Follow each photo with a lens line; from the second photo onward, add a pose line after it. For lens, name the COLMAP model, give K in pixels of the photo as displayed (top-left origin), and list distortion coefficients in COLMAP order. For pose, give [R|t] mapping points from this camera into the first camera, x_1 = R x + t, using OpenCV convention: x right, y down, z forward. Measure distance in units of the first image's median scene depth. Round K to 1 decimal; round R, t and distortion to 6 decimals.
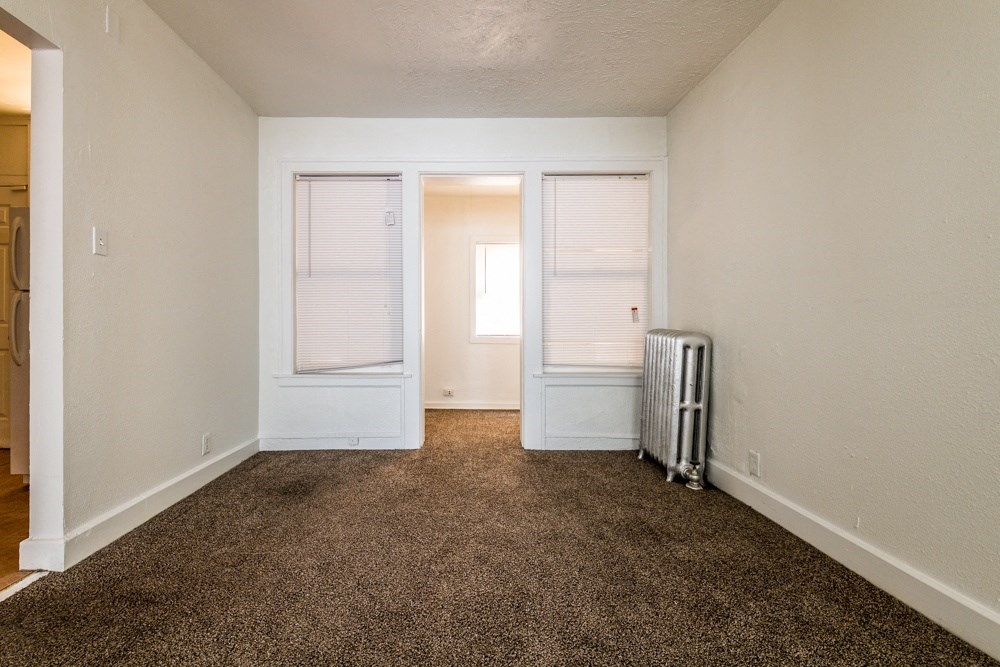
lens RADIAL K [[433.6, 0, 498.6], [0, 433.6, 318.1], [0, 0, 1]] dist [0.023673, -0.010432]
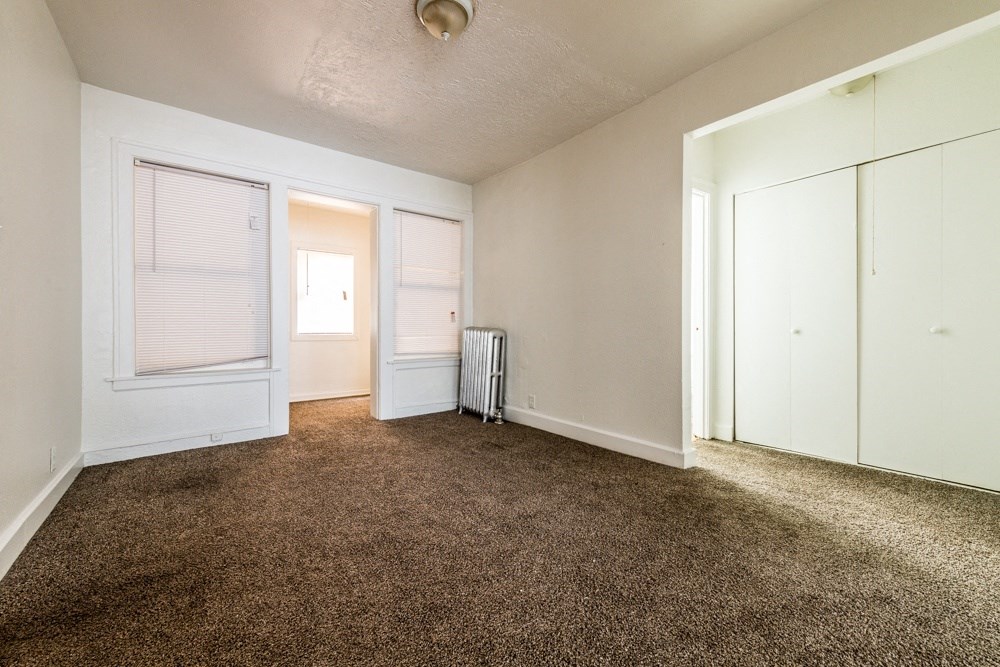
lens RADIAL K [[400.8, 0, 500.9], [0, 400.8, 317.7], [0, 0, 1]] dist [0.024083, -0.007447]
pose [[0.784363, 0.013523, 0.620154, -0.402267], [-0.010360, 0.999908, -0.008701, 0.004807], [-0.620215, 0.000400, 0.784432, -0.154942]]
